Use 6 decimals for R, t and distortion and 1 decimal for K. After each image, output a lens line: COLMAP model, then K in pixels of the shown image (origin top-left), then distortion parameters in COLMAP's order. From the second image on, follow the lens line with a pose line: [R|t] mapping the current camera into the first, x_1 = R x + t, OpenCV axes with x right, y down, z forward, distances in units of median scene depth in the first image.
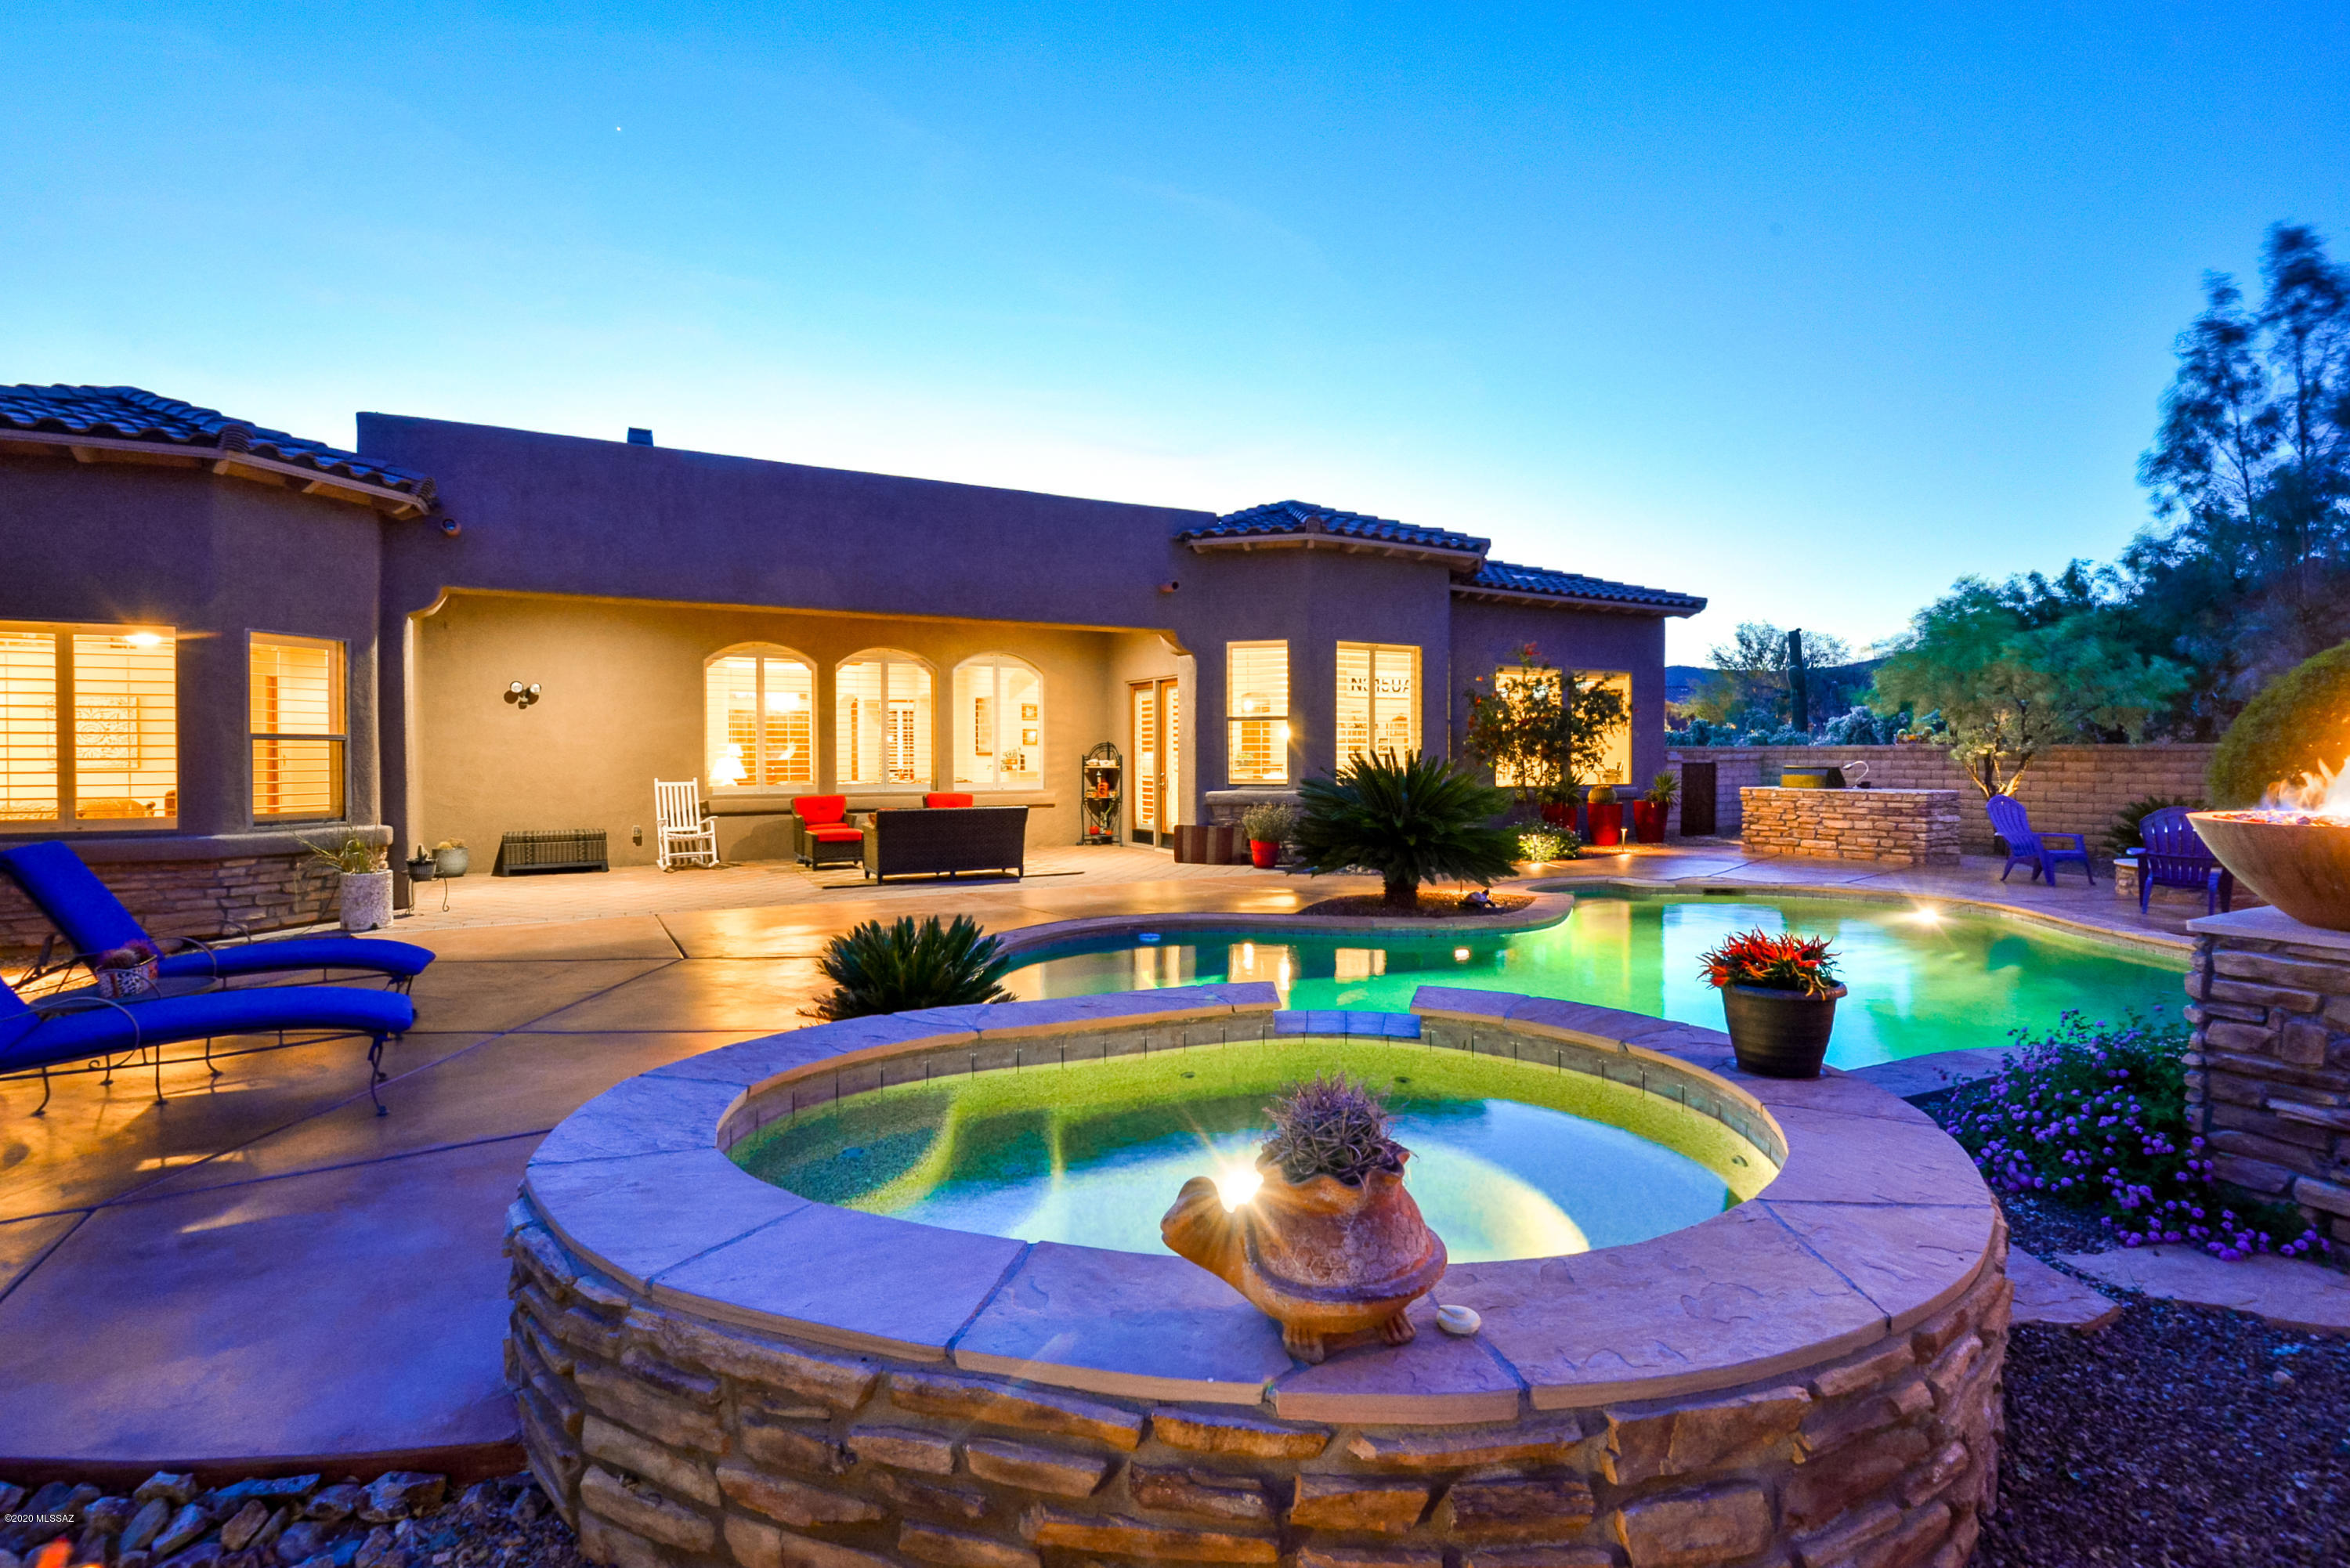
lens RADIAL K [[1102.5, 0, 1172.2], [0, 1102.5, 777.2], [0, 0, 1]] dist [-0.018812, -0.001712]
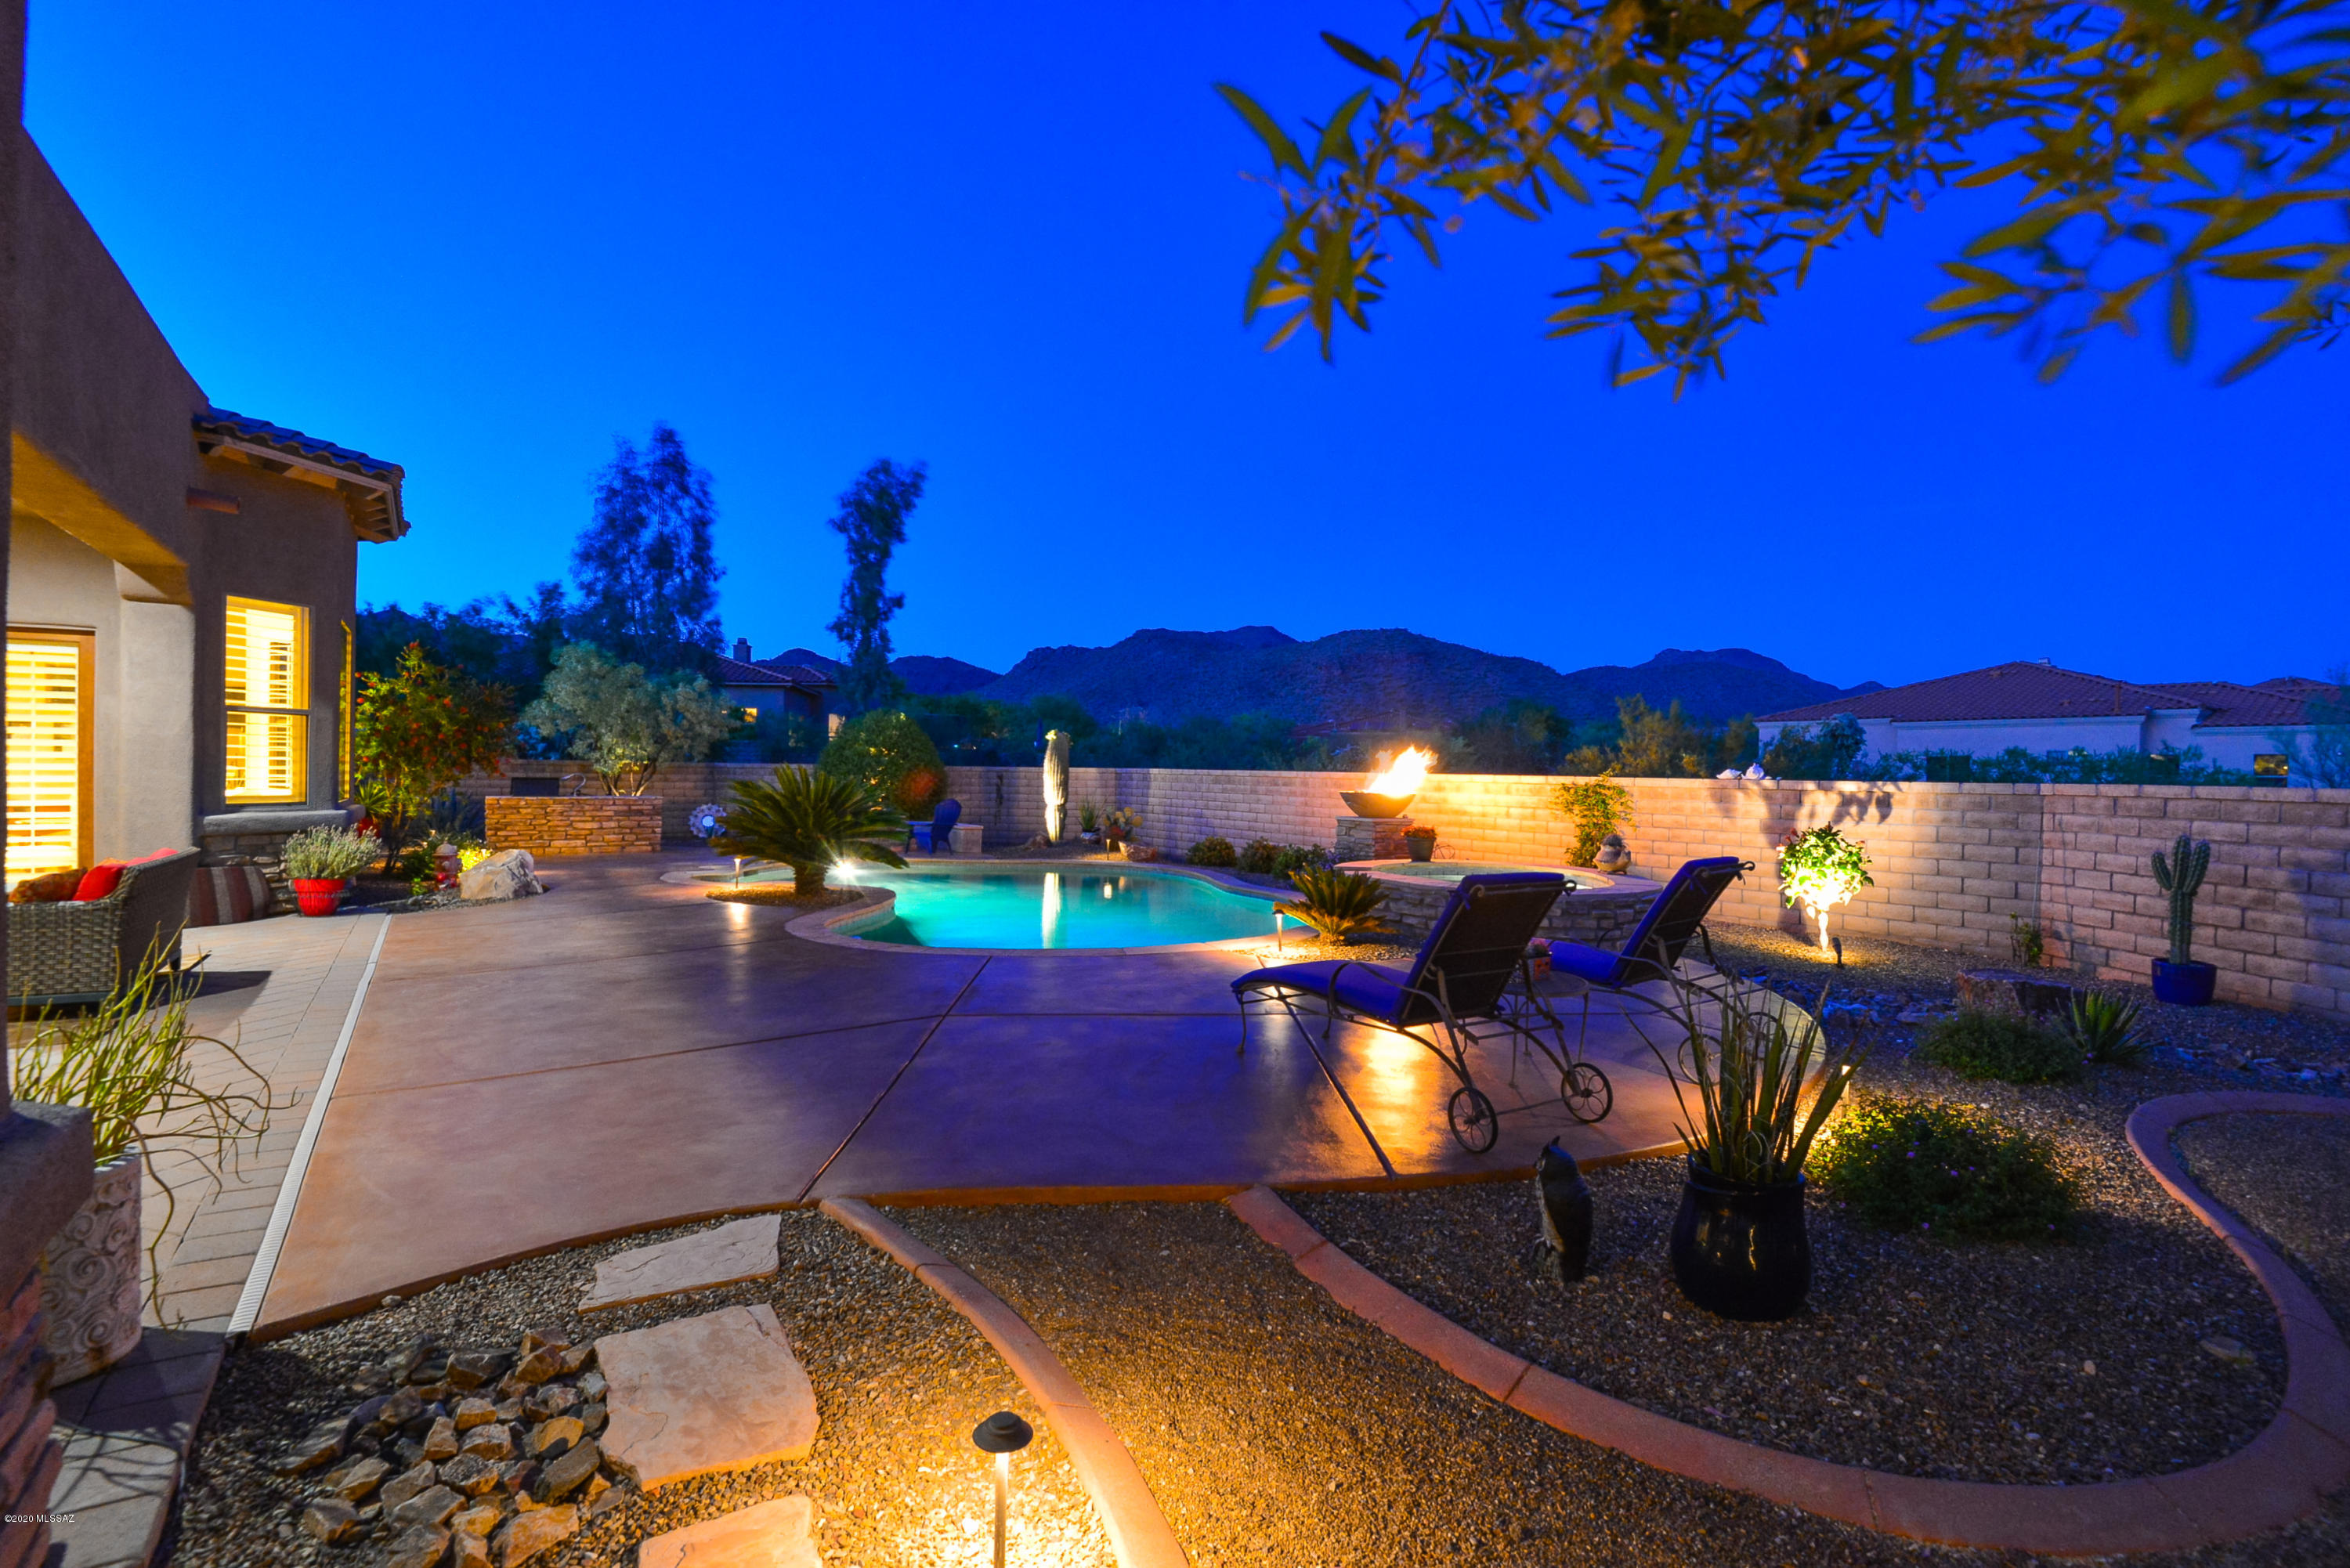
lens RADIAL K [[1102.5, 0, 1176.7], [0, 1102.5, 777.2], [0, 0, 1]] dist [-0.018812, -0.001712]
pose [[-0.098509, -0.000725, 0.995136, -0.675240], [0.009081, 0.999957, 0.001627, -0.006524], [-0.995095, 0.009197, -0.098499, 0.481265]]
